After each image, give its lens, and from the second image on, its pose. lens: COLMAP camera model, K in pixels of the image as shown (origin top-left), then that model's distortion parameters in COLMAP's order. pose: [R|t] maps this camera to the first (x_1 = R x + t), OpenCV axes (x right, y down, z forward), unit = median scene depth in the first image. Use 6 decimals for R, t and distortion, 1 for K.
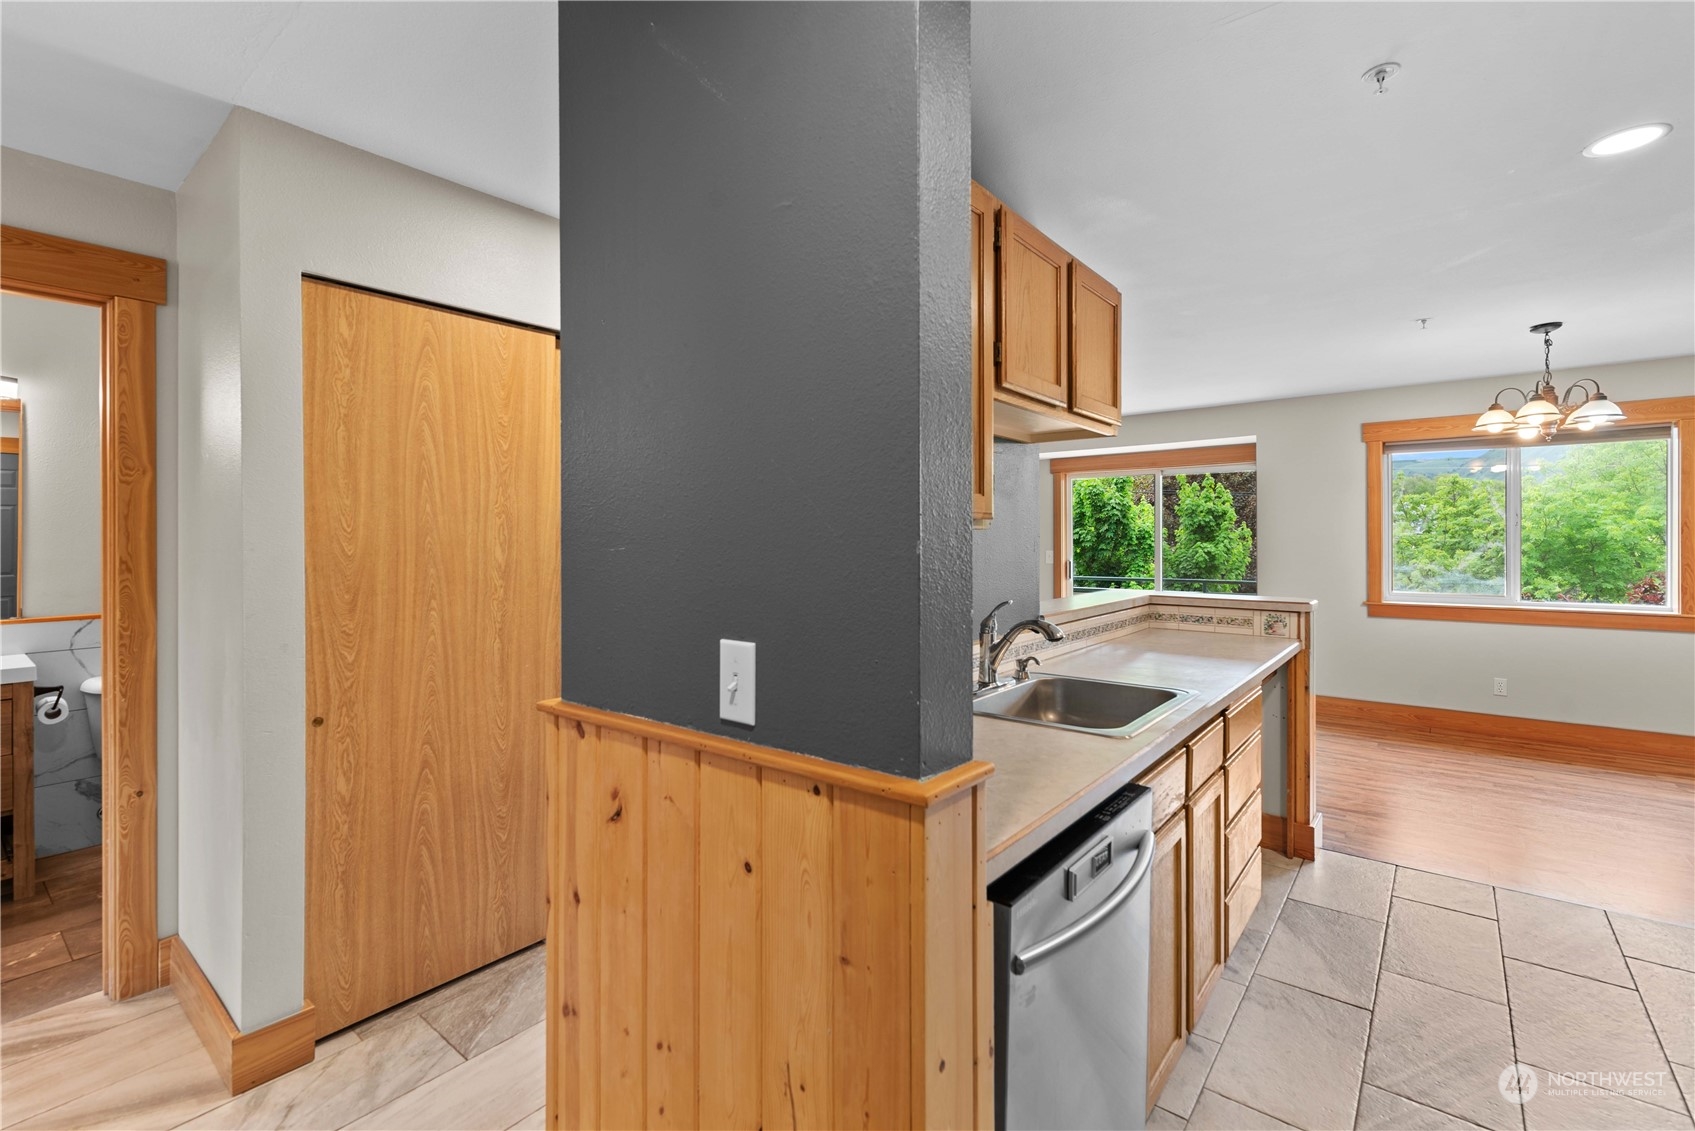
lens RADIAL K [[742.6, 0, 859.4], [0, 742.6, 536.8], [0, 0, 1]] dist [0.001769, -0.000110]
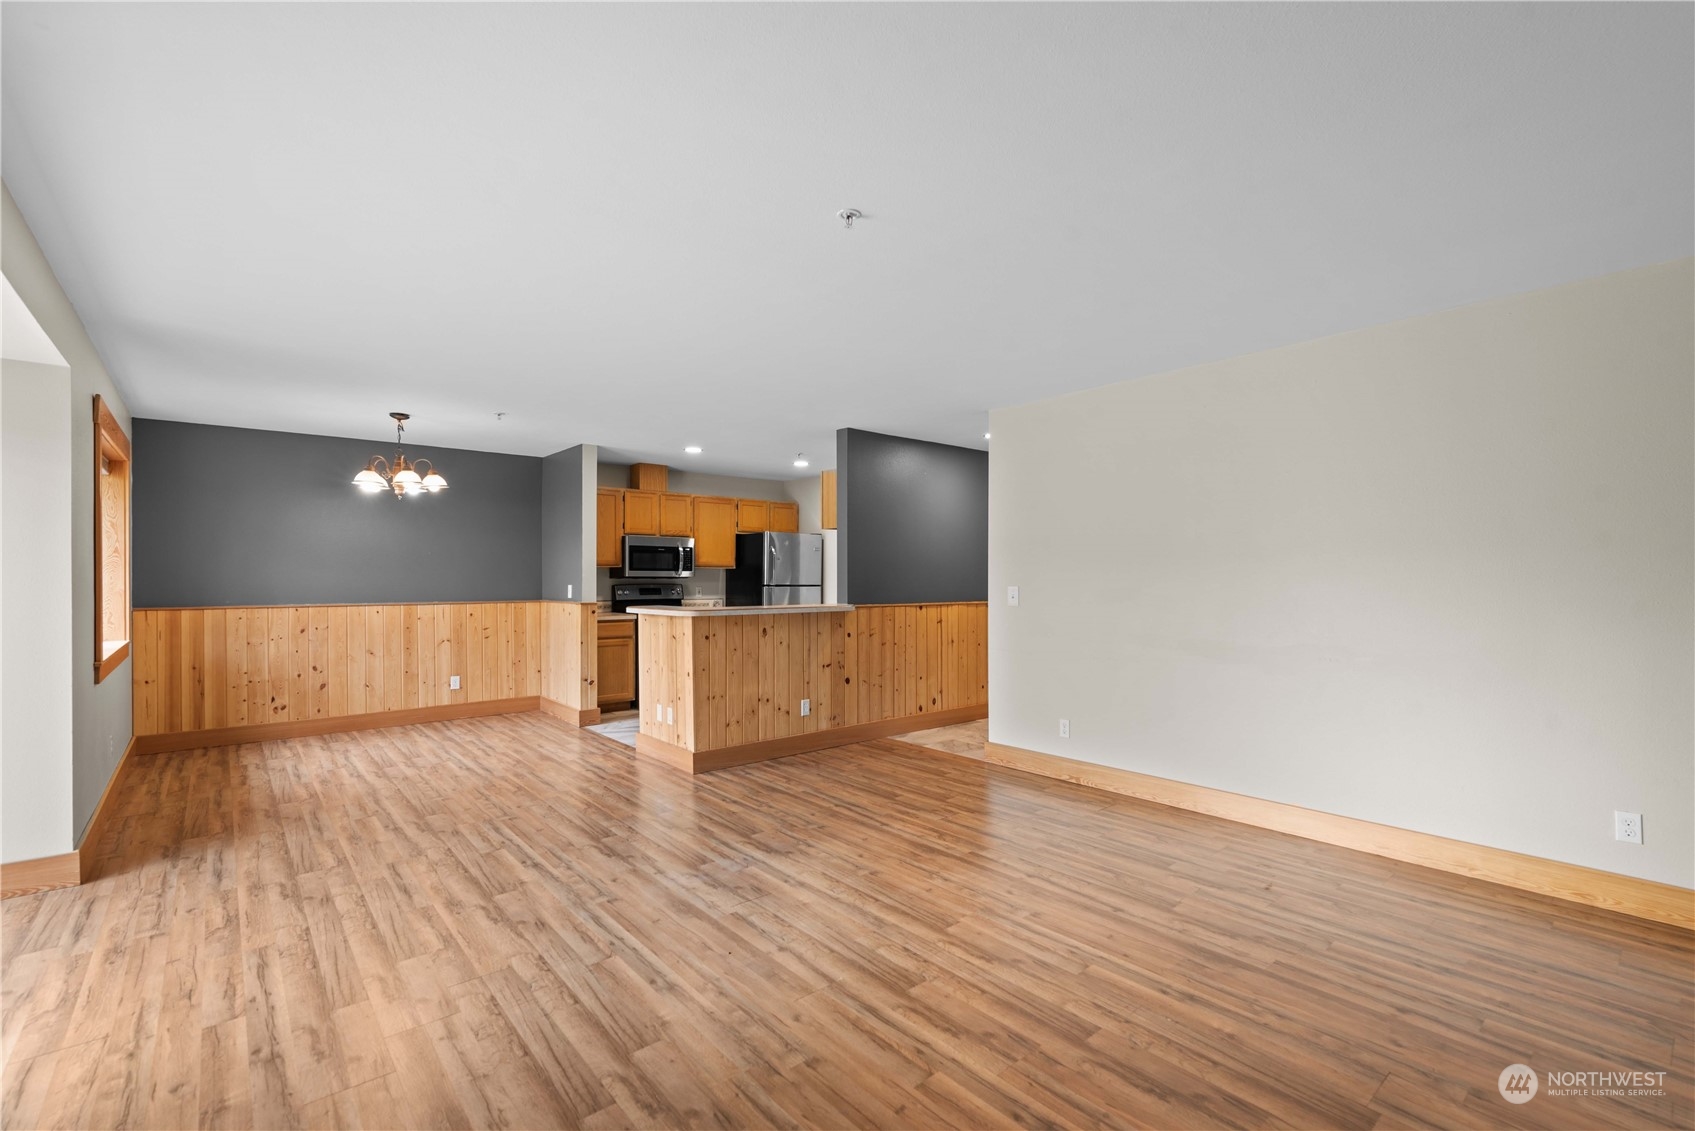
lens RADIAL K [[746.2, 0, 851.4], [0, 746.2, 581.6], [0, 0, 1]] dist [0.001718, -0.000216]
pose [[-0.981020, 0.003361, 0.193880, -0.197976], [0.004121, 0.999985, 0.003521, 0.027841], [-0.193865, 0.004253, -0.981019, 2.717889]]
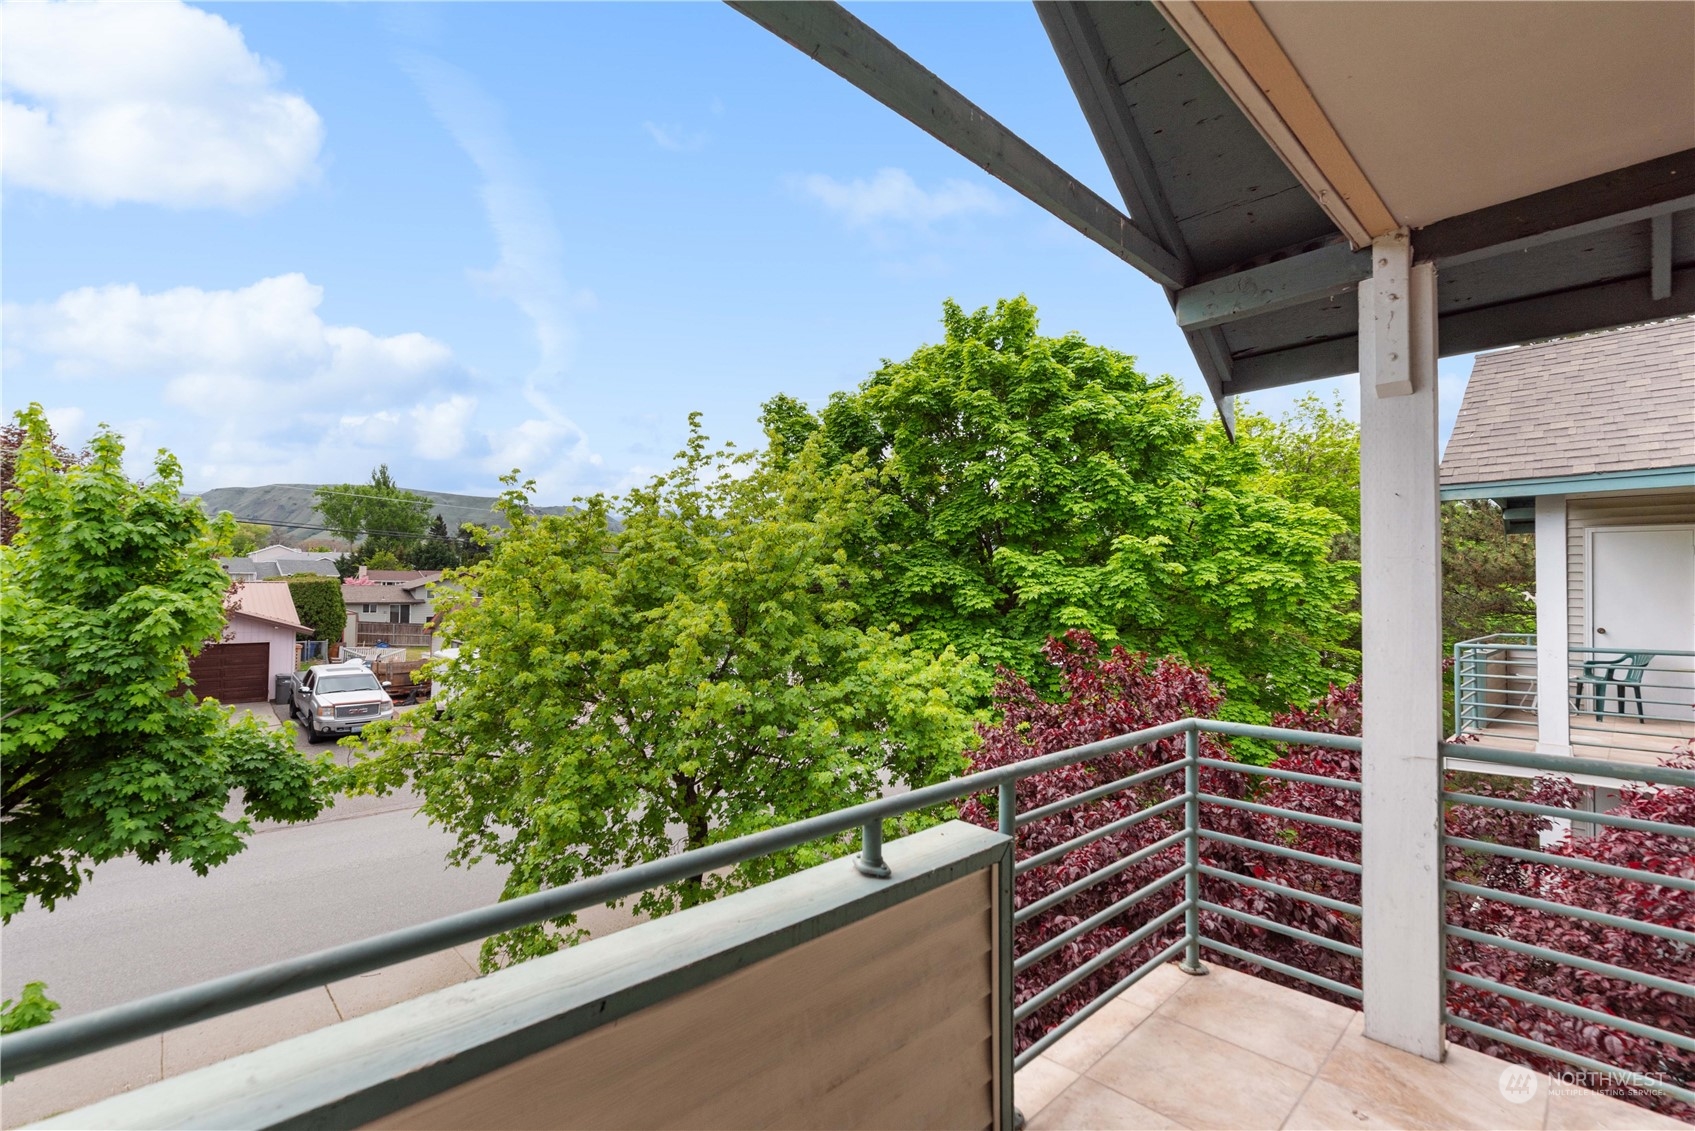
lens RADIAL K [[733.0, 0, 854.9], [0, 733.0, 563.9], [0, 0, 1]] dist [0.002059, 0.000110]
pose [[0.141844, 0.030570, 0.989417, 0.642406], [-0.013804, 0.999487, -0.028902, 0.006873], [-0.989793, -0.009559, 0.142193, 2.835226]]
